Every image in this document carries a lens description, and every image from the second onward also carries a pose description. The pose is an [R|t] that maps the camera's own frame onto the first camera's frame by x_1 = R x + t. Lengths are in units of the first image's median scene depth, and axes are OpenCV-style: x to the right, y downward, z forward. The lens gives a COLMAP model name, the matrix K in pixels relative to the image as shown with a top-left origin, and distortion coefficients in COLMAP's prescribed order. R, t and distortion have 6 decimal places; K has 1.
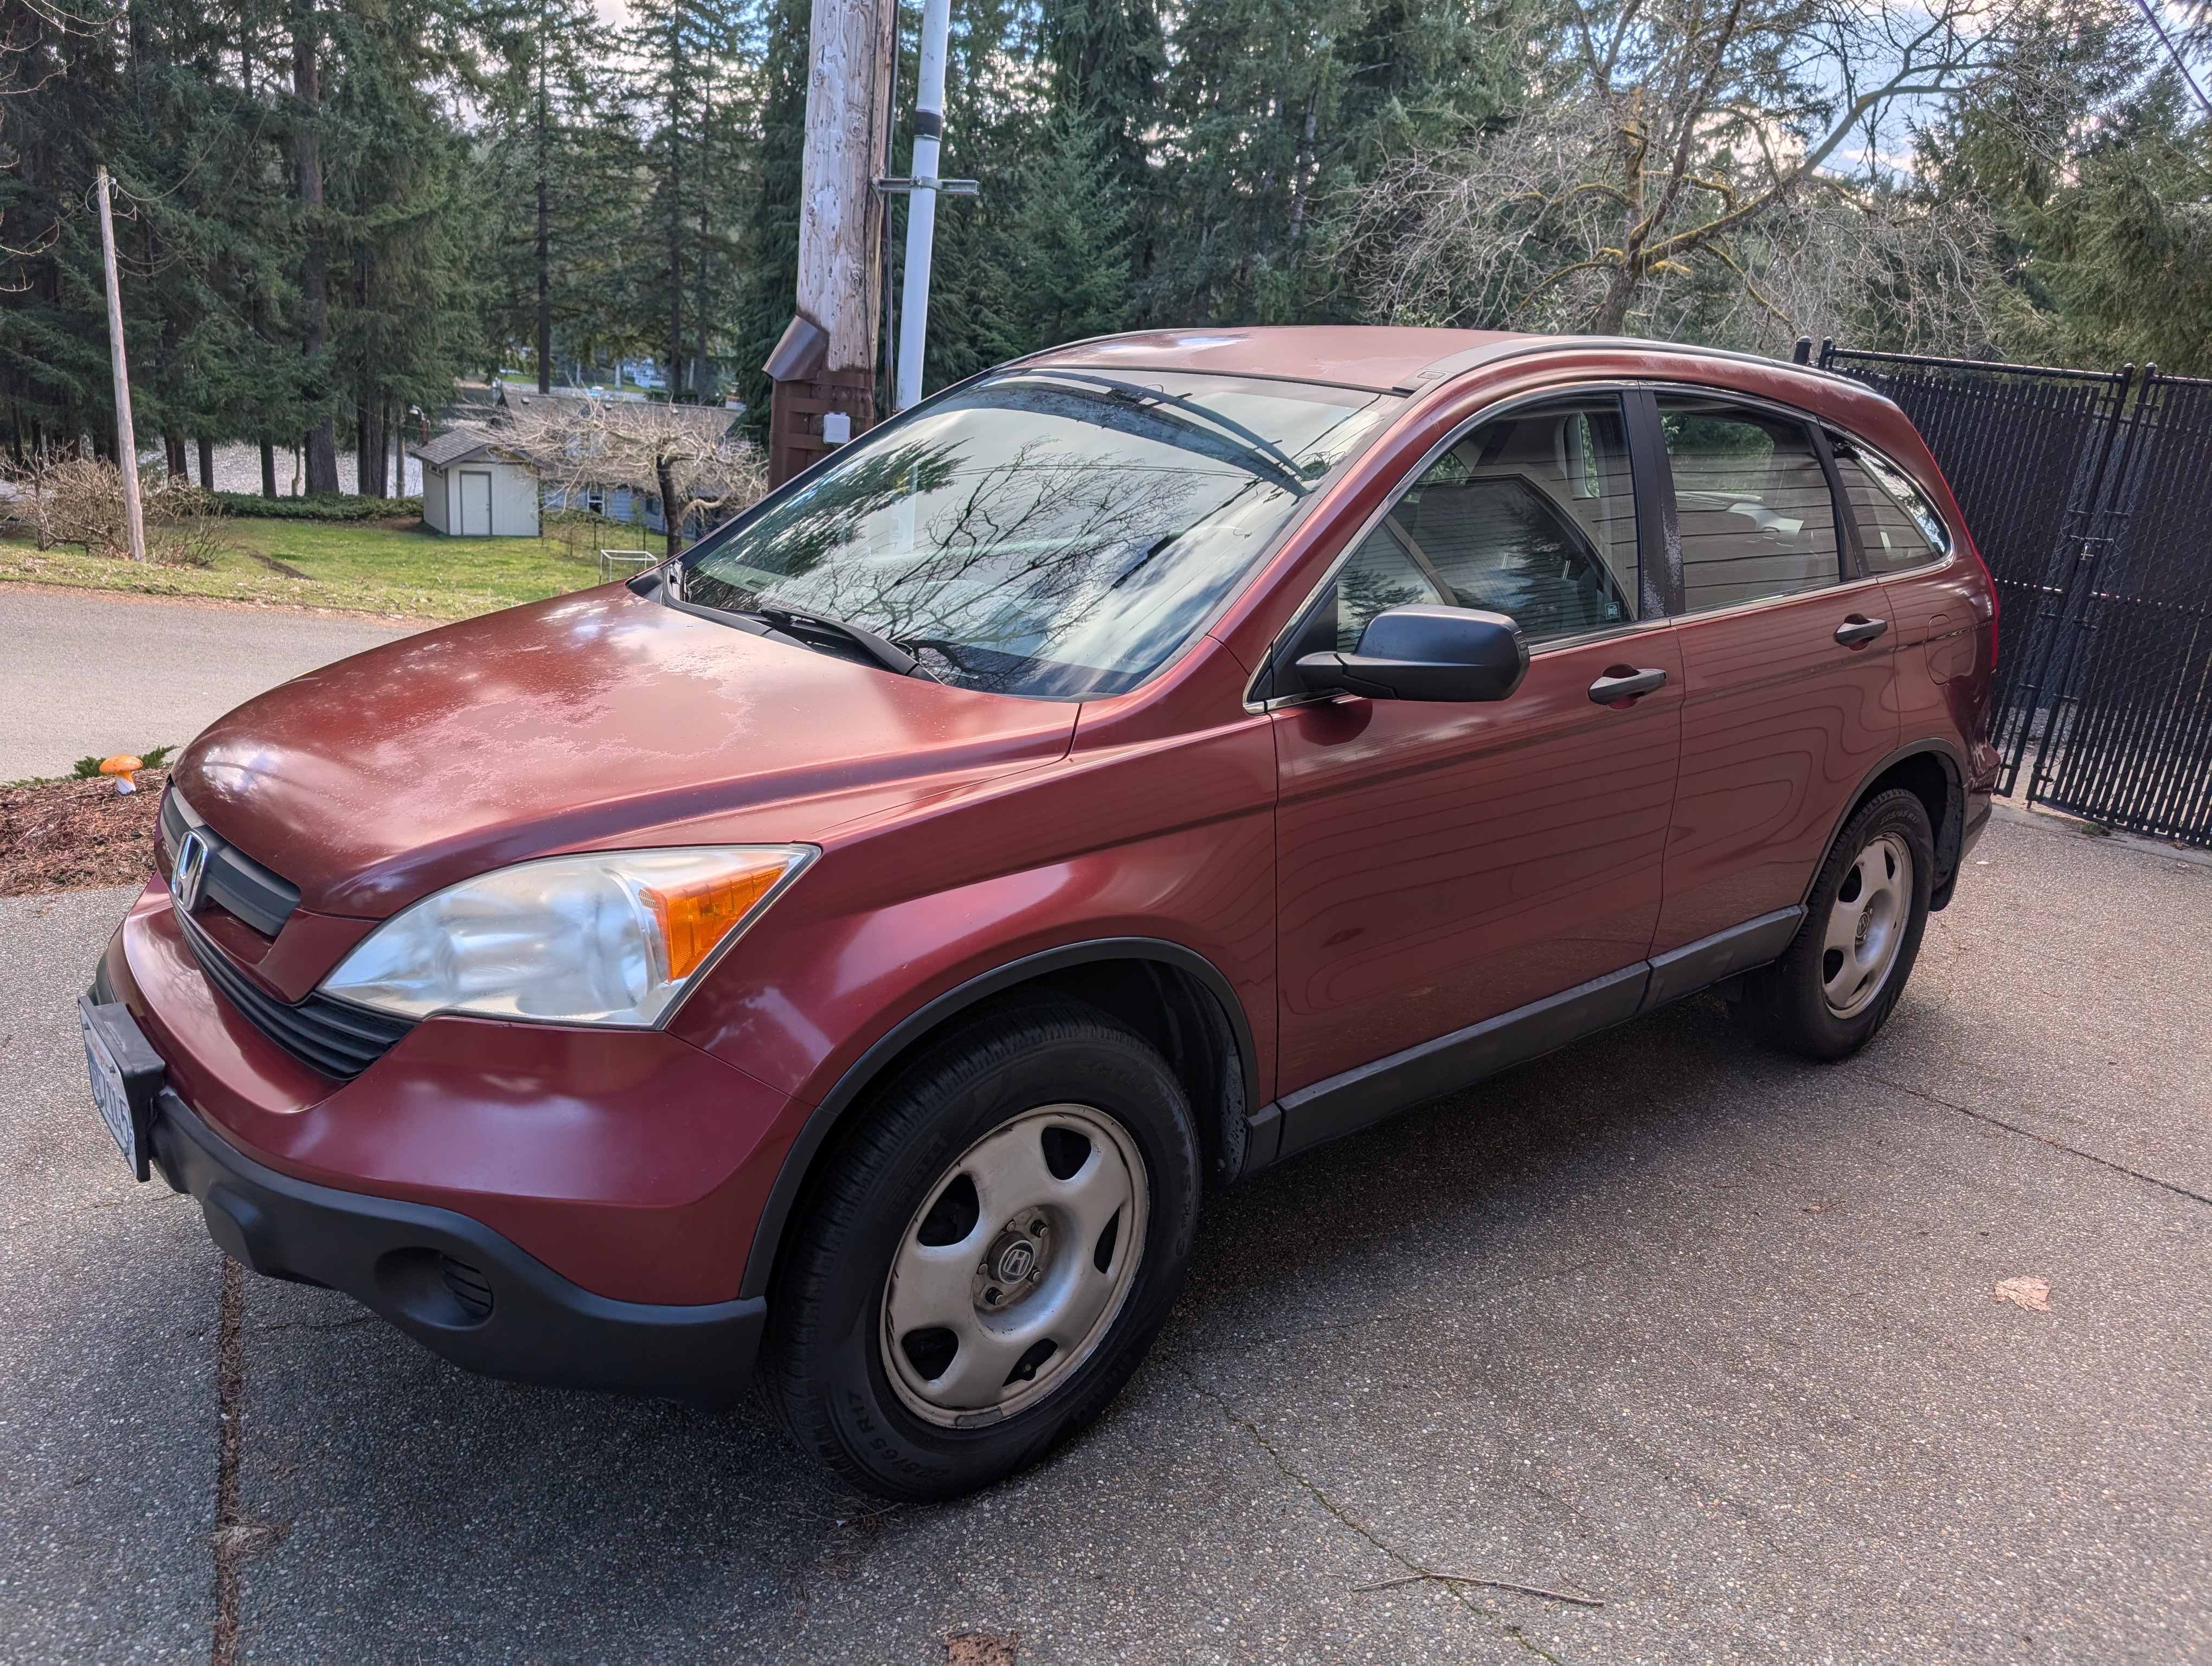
lens RADIAL K [[1570.2, 0, 1106.0], [0, 1570.2, 833.0], [0, 0, 1]] dist [0.030024, -0.031741]
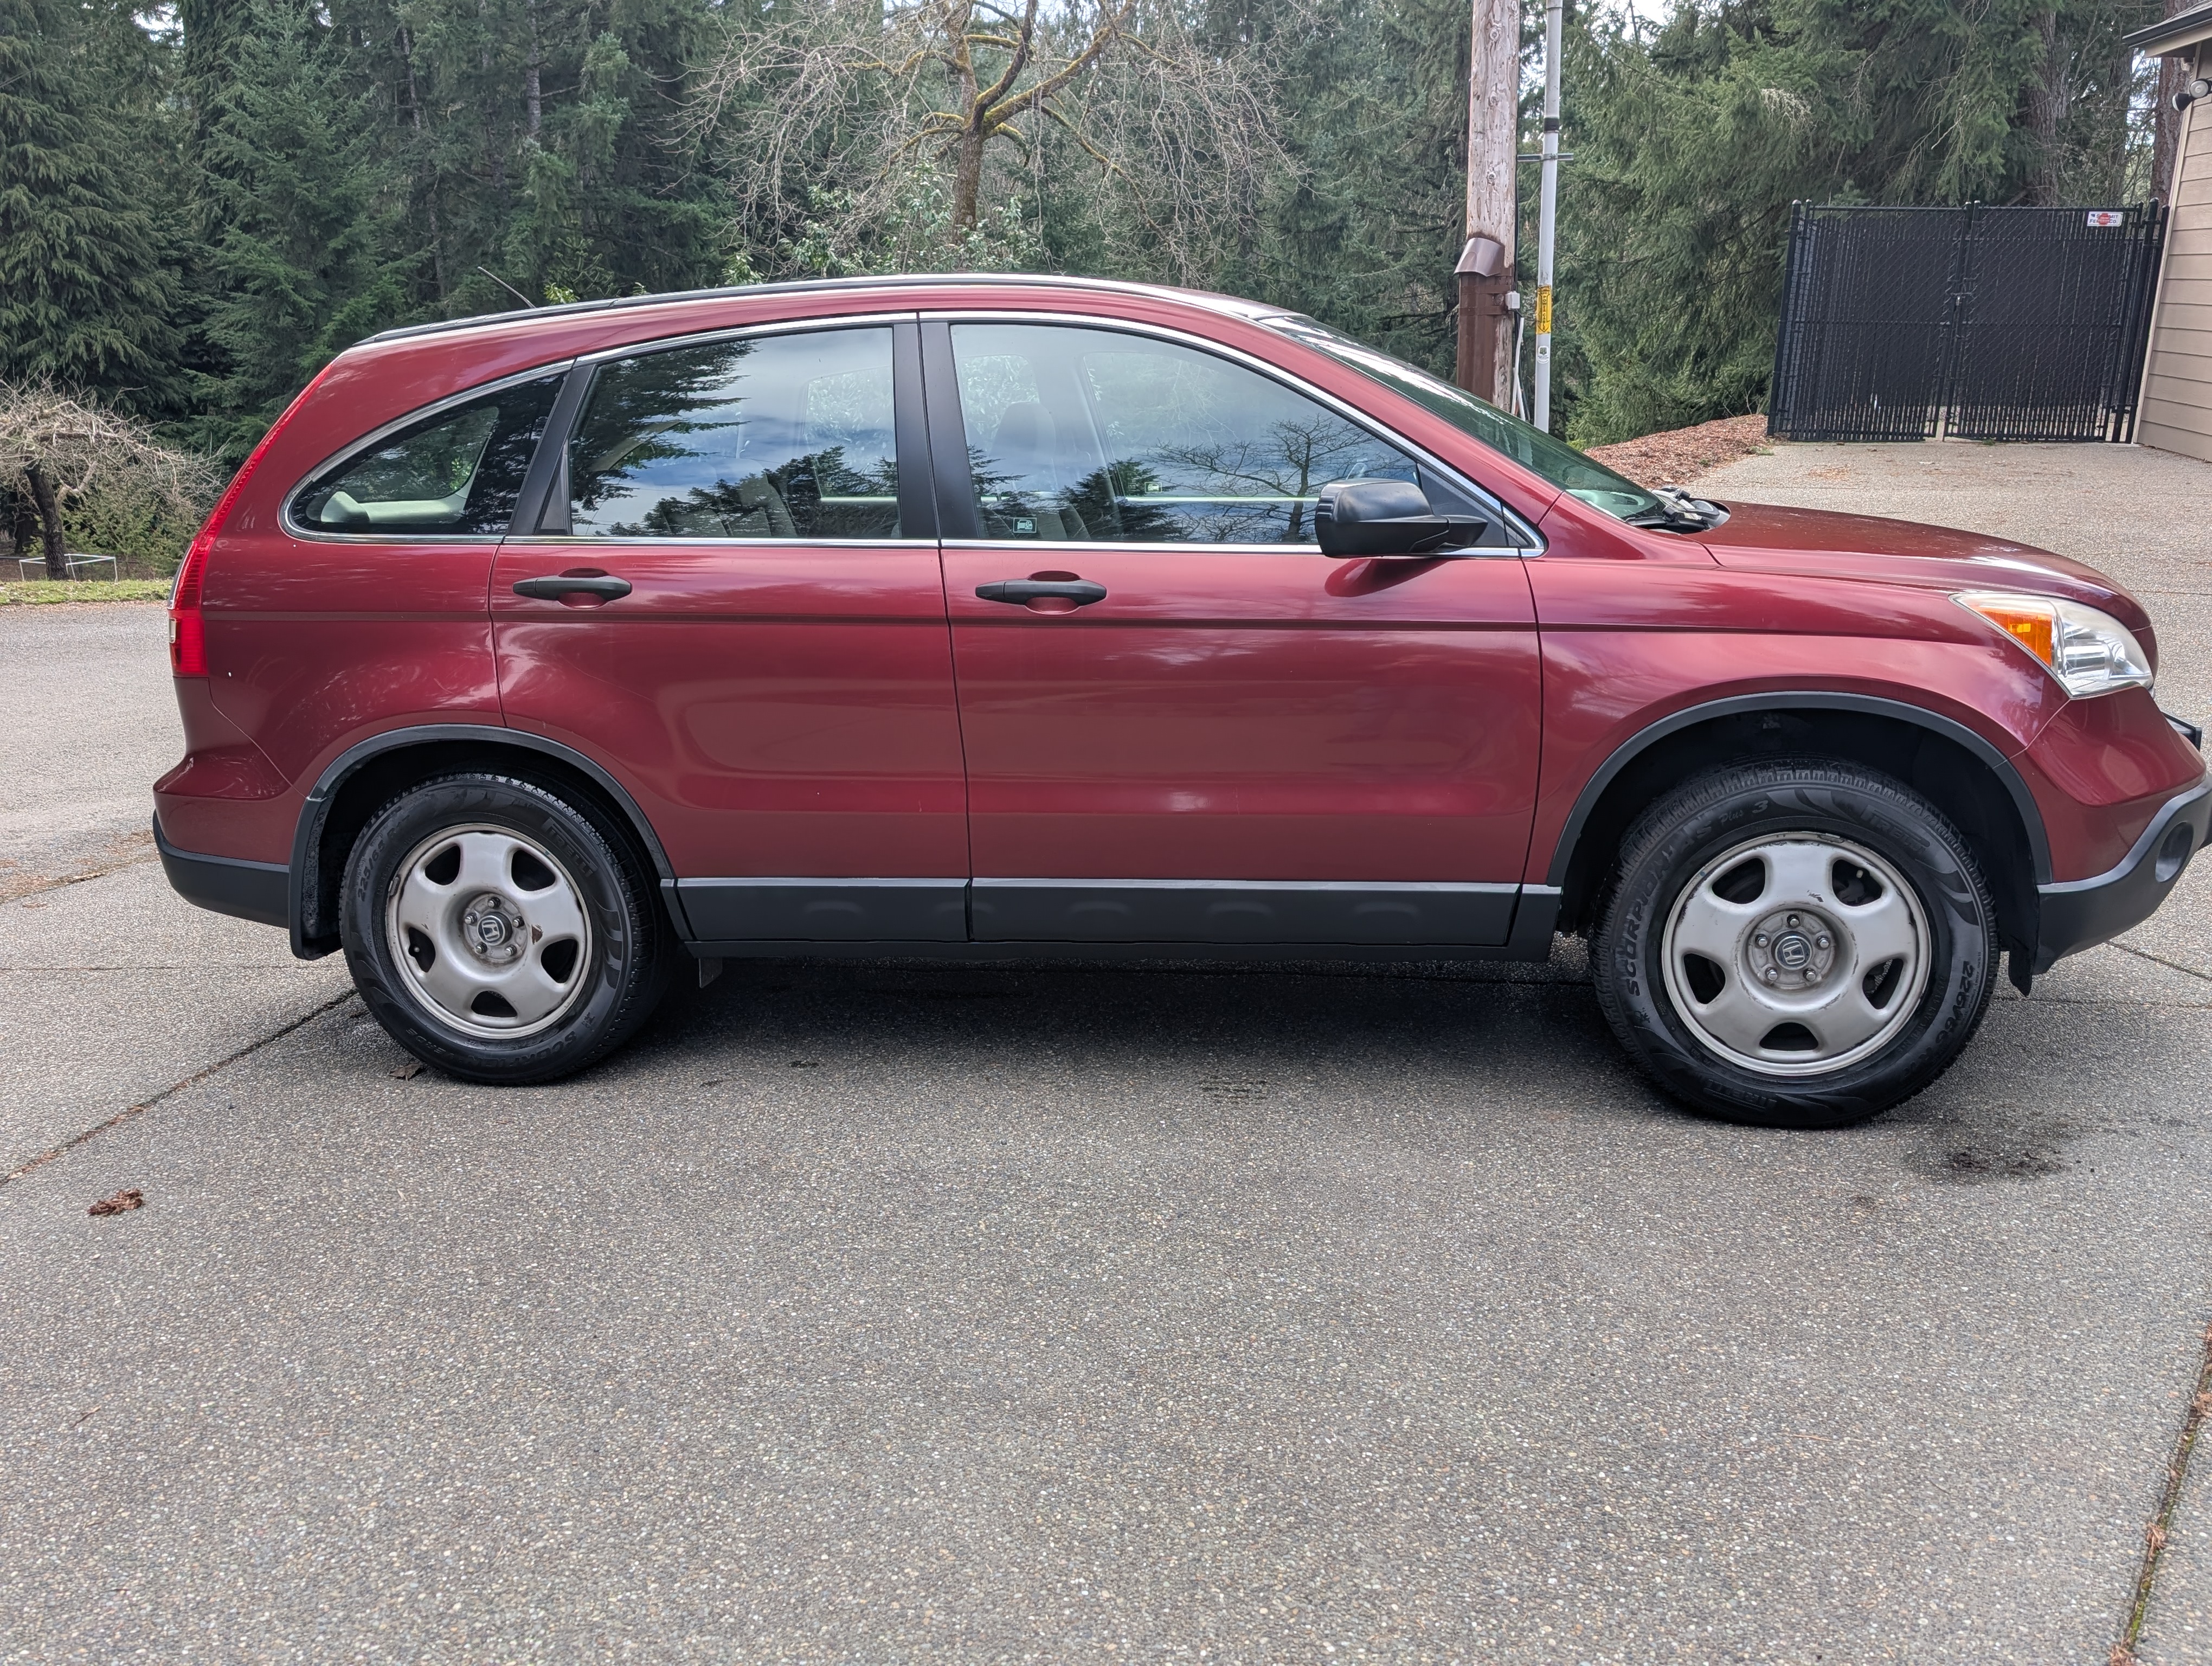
lens RADIAL K [[1874.3, 0, 1101.2], [0, 1874.3, 799.1], [0, 0, 1]] dist [0.011675, -0.006100]
pose [[0.867194, -0.221899, 0.445797, -0.185911], [0.220620, 0.973777, 0.055541, 0.007151], [-0.446431, 0.050187, 0.893409, -0.070502]]
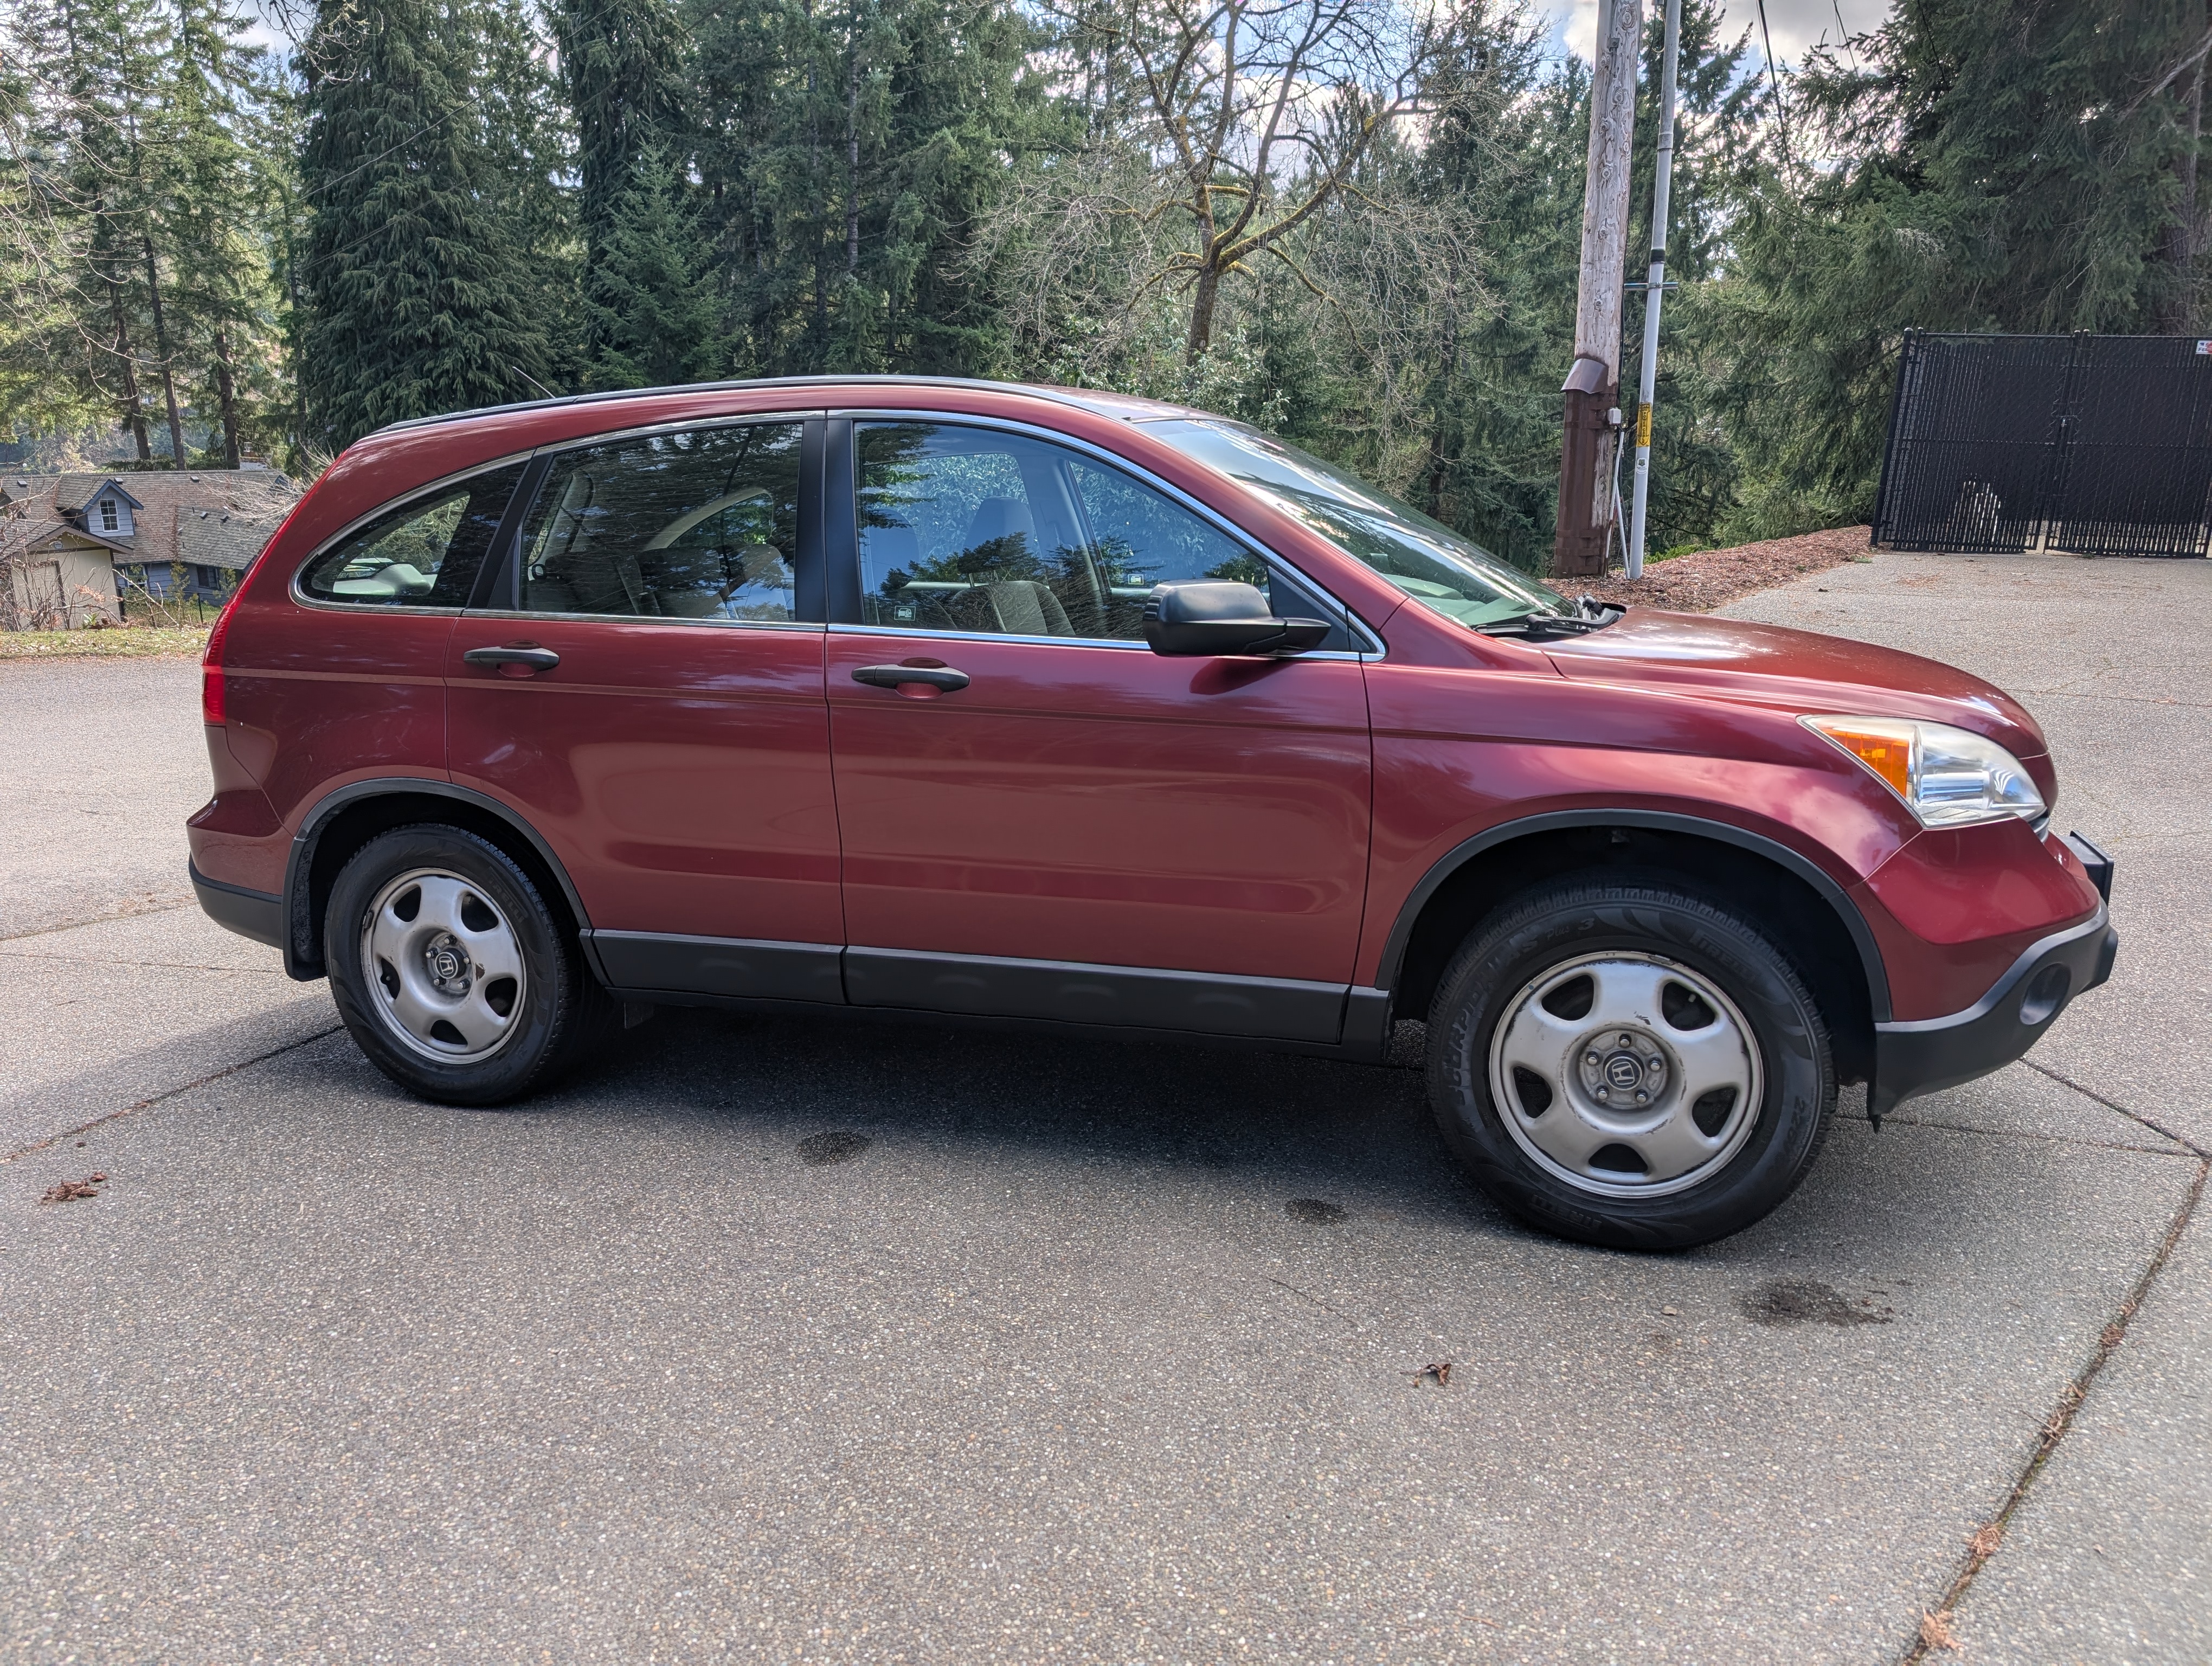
lens RADIAL K [[1589.4, 0, 1106.0], [0, 1589.4, 833.0], [0, 0, 1]] dist [0.012116, -0.006421]
pose [[0.927526, -0.177809, 0.328755, -0.169381], [0.178852, 0.983496, 0.027327, 0.008636], [-0.328188, 0.033453, 0.944020, -0.068370]]
